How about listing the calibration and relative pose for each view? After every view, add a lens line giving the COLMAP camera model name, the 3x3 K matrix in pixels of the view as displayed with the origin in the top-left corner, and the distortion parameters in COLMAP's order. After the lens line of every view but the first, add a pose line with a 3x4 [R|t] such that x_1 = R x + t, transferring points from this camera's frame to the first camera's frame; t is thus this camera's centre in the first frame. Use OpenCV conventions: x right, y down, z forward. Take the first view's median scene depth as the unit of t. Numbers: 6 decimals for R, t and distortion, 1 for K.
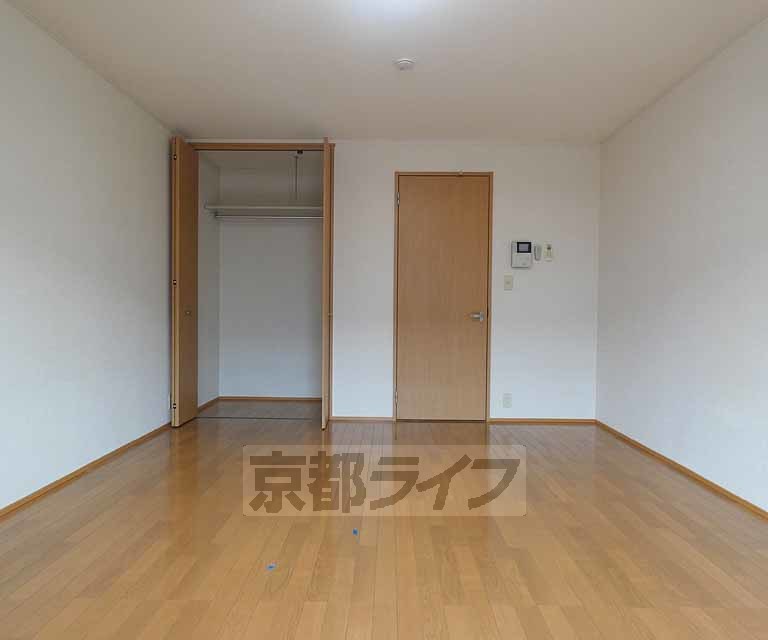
lens RADIAL K [[533.0, 0, 384.0], [0, 533.0, 320.0], [0, 0, 1]] dist [0.003033, 0.002299]
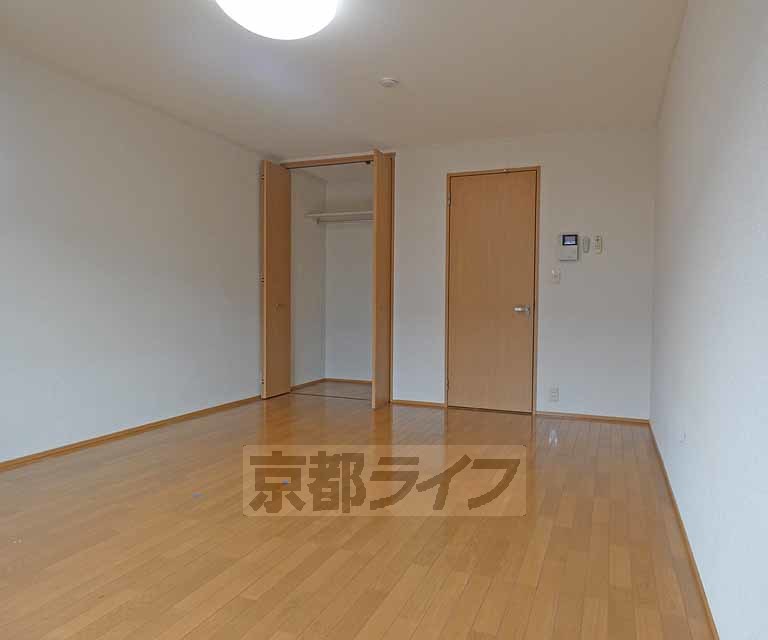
lens RADIAL K [[516.5, 0, 384.0], [0, 516.5, 320.0], [0, 0, 1]] dist [-0.005579, -0.002590]
pose [[0.940112, 0.012293, -0.340643, 0.258061], [-0.008110, 0.999873, 0.013701, 0.001143], [0.340768, -0.010118, 0.940093, -0.014484]]
